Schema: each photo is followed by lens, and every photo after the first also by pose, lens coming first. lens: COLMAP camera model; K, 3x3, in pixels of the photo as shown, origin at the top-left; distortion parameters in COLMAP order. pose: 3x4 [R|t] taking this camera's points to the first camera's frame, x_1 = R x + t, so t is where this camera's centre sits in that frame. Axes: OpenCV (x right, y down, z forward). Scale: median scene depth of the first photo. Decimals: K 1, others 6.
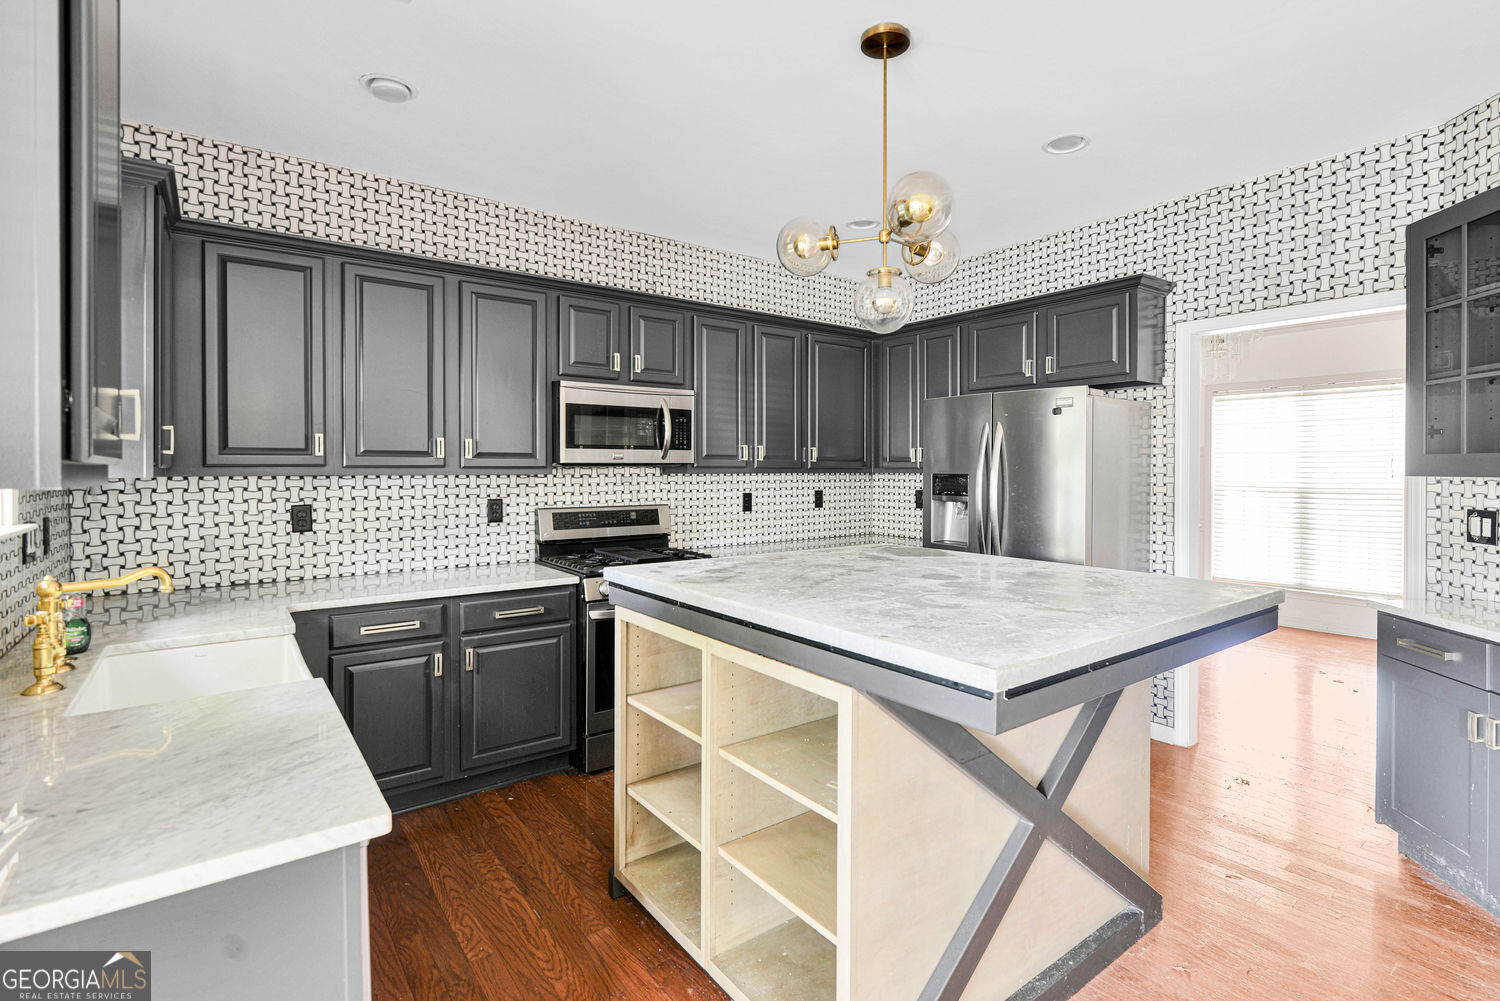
lens RADIAL K [[710.4, 0, 749.5], [0, 710.4, 472.3], [0, 0, 1]] dist [0.000370, 0.000067]
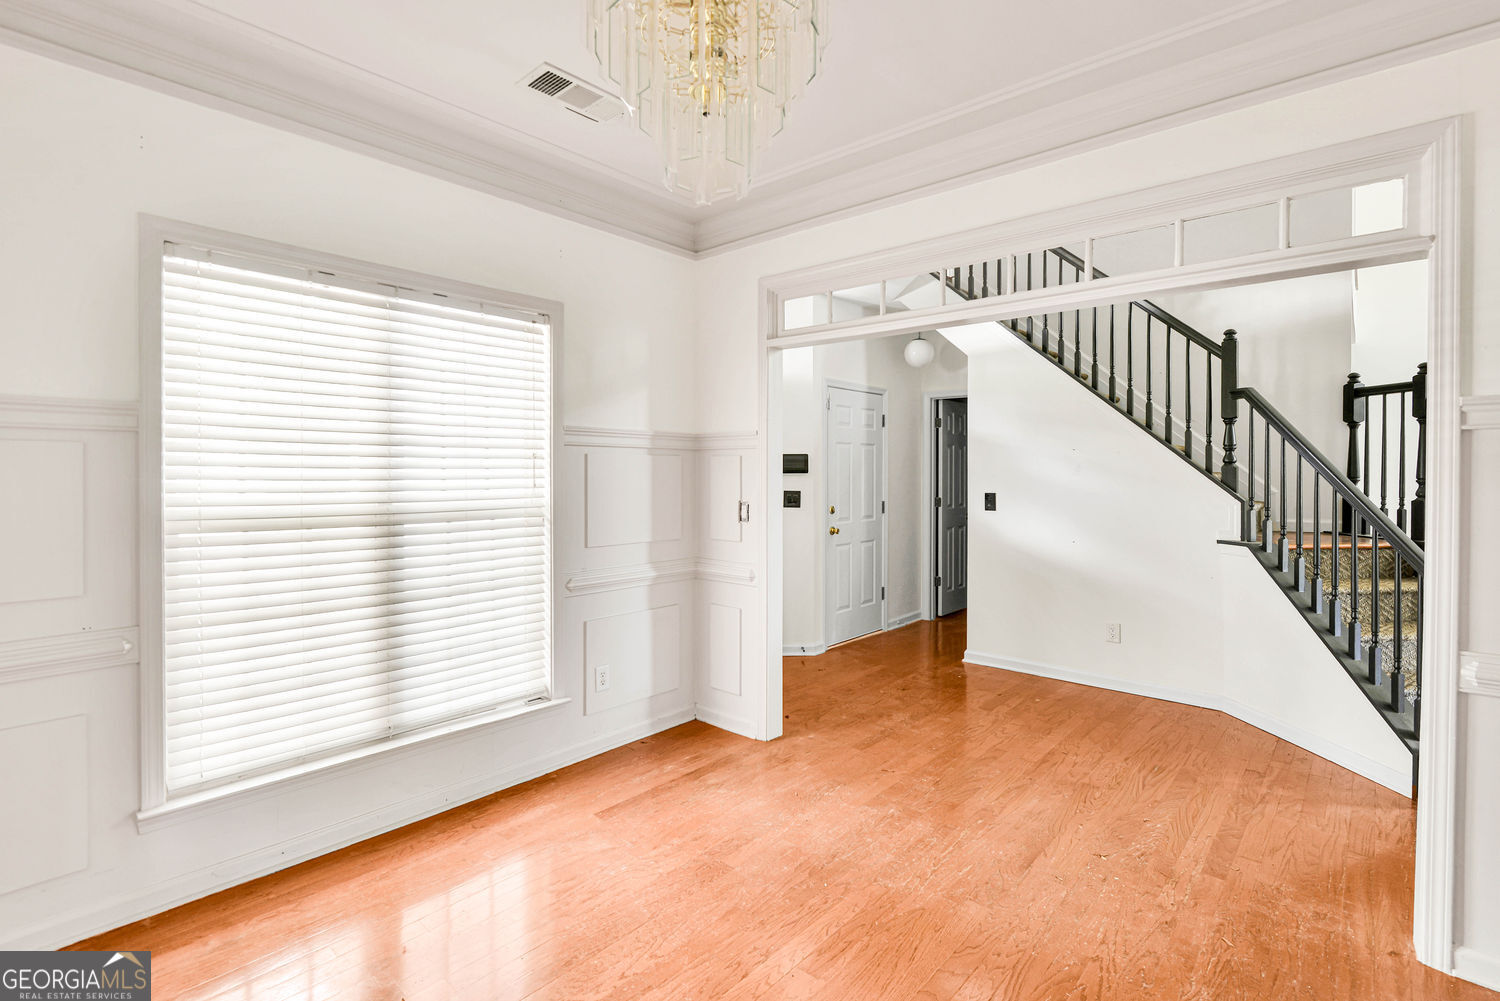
lens RADIAL K [[710.4, 0, 749.5], [0, 710.4, 472.3], [0, 0, 1]] dist [0.000370, 0.000067]
pose [[-0.200581, -0.003705, 0.979670, 0.291452], [0.001132, 0.999991, 0.004014, -0.004710], [-0.979676, 0.001914, -0.200575, 0.866153]]
